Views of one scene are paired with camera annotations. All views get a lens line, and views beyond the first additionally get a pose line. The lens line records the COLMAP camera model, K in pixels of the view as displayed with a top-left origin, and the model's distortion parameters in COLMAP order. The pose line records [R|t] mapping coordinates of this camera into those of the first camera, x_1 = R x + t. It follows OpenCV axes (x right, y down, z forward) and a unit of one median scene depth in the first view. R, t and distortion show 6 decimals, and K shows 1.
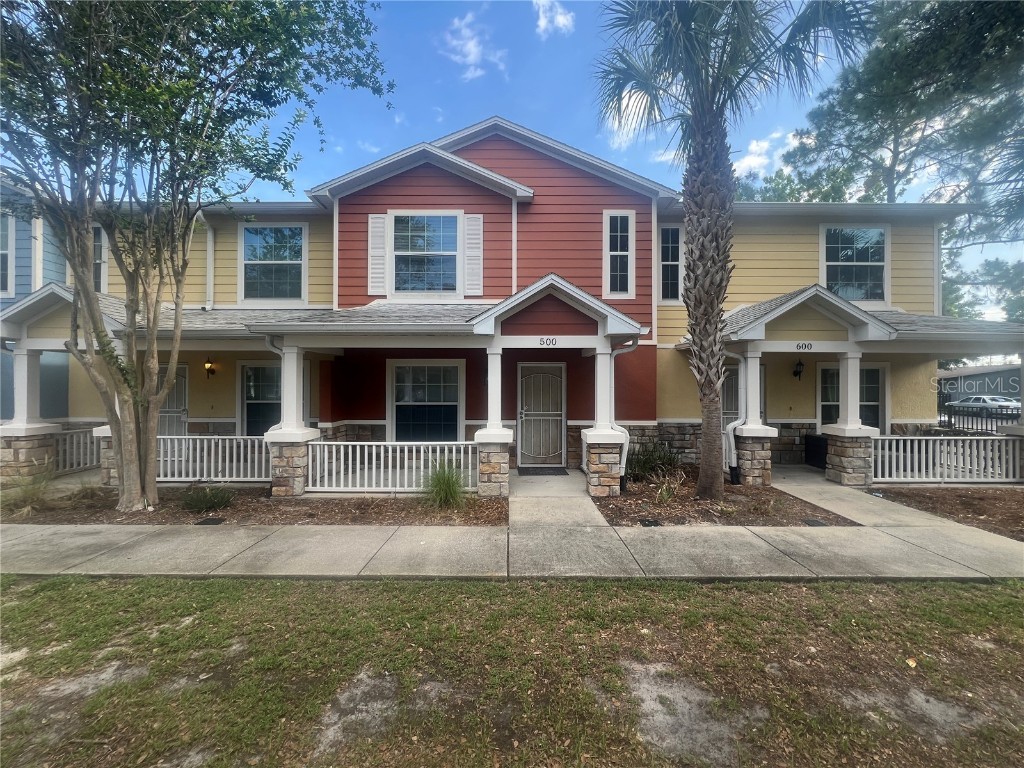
lens RADIAL K [[412.3, 0, 511.8], [0, 412.3, 384.2], [0, 0, 1]] dist [0.001335, 0.000166]
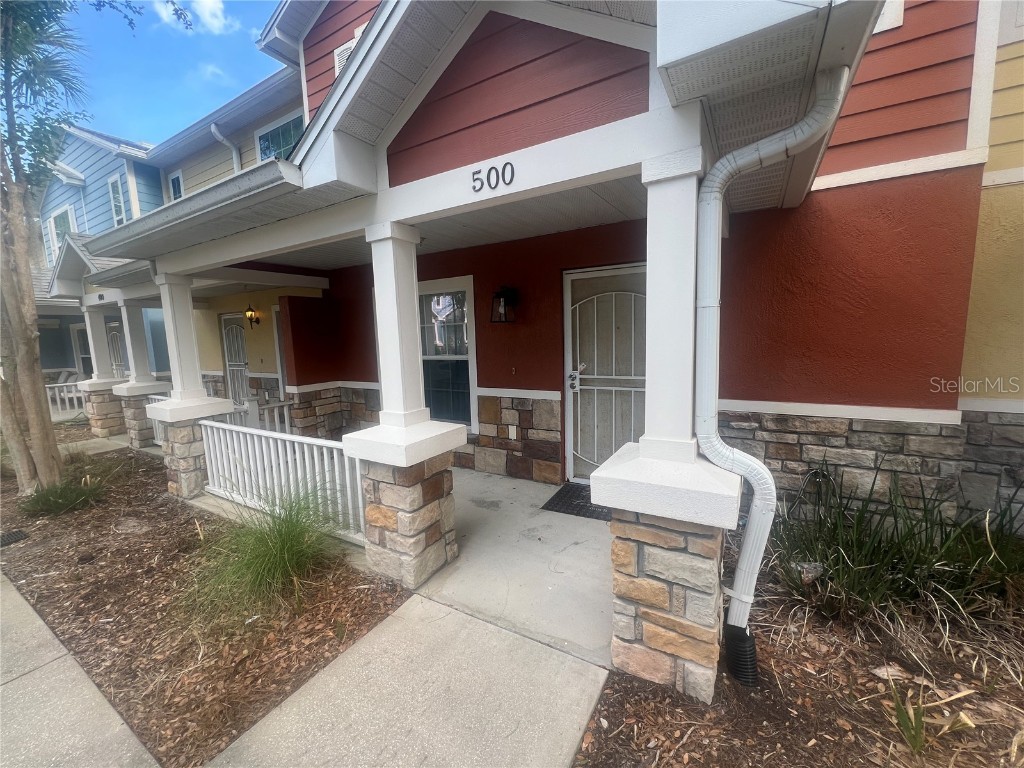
lens RADIAL K [[412.3, 0, 511.1], [0, 412.3, 388.0], [0, 0, 1]] dist [0.001335, 0.000166]
pose [[0.864447, 0.037724, -0.501307, 0.265931], [0.034719, 0.990320, 0.134390, 0.017494], [0.501524, -0.133578, 0.854769, 0.696040]]
